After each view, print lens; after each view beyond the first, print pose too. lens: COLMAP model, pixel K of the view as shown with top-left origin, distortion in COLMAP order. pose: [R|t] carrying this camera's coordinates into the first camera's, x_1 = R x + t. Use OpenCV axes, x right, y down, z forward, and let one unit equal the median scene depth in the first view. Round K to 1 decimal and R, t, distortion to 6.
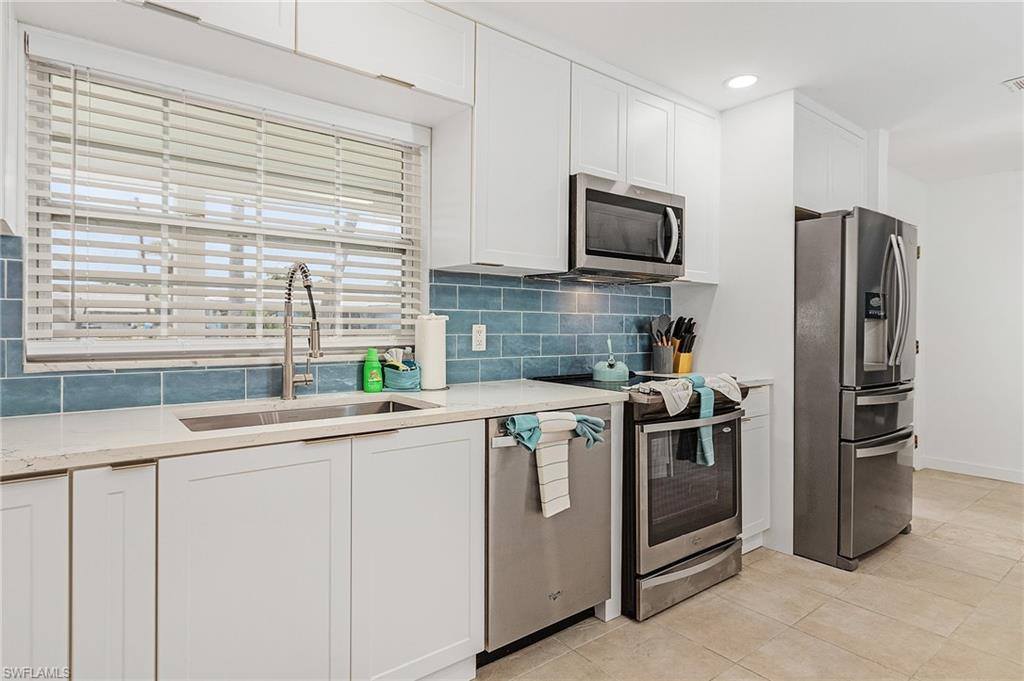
lens RADIAL K [[542.3, 0, 509.5], [0, 542.3, 346.2], [0, 0, 1]] dist [0.002846, -0.000197]
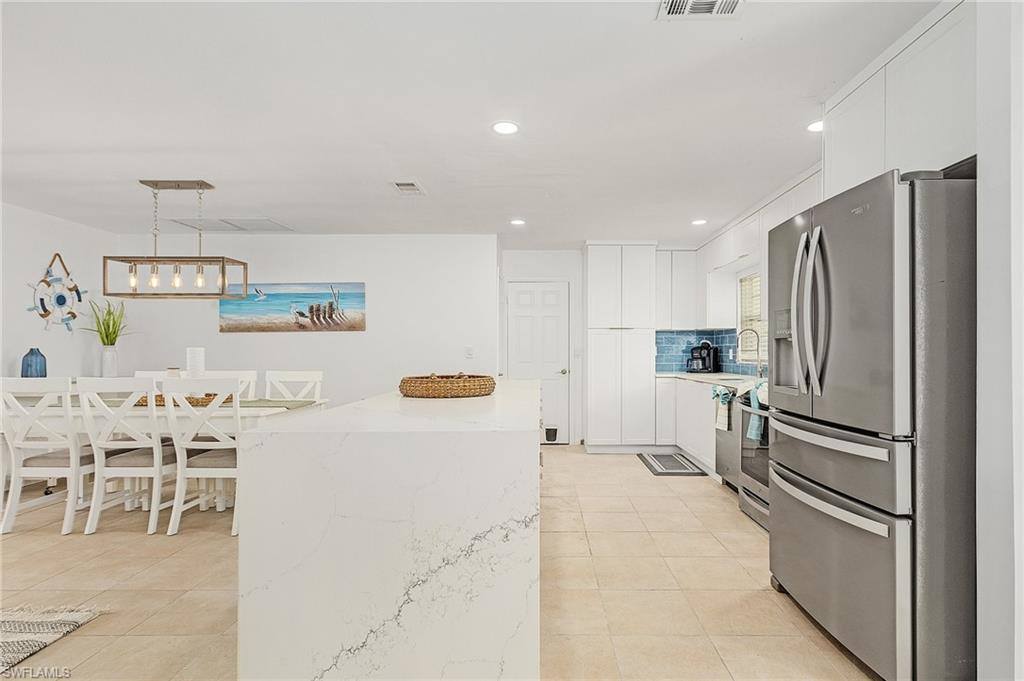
lens RADIAL K [[528.2, 0, 512.0], [0, 528.2, 340.5], [0, 0, 1]] dist [0.030696, -0.000061]
pose [[-0.649088, -0.017753, -0.760506, 1.835697], [-0.022561, 0.999737, -0.004082, -0.037285], [0.760379, 0.014508, -0.649318, 1.352811]]
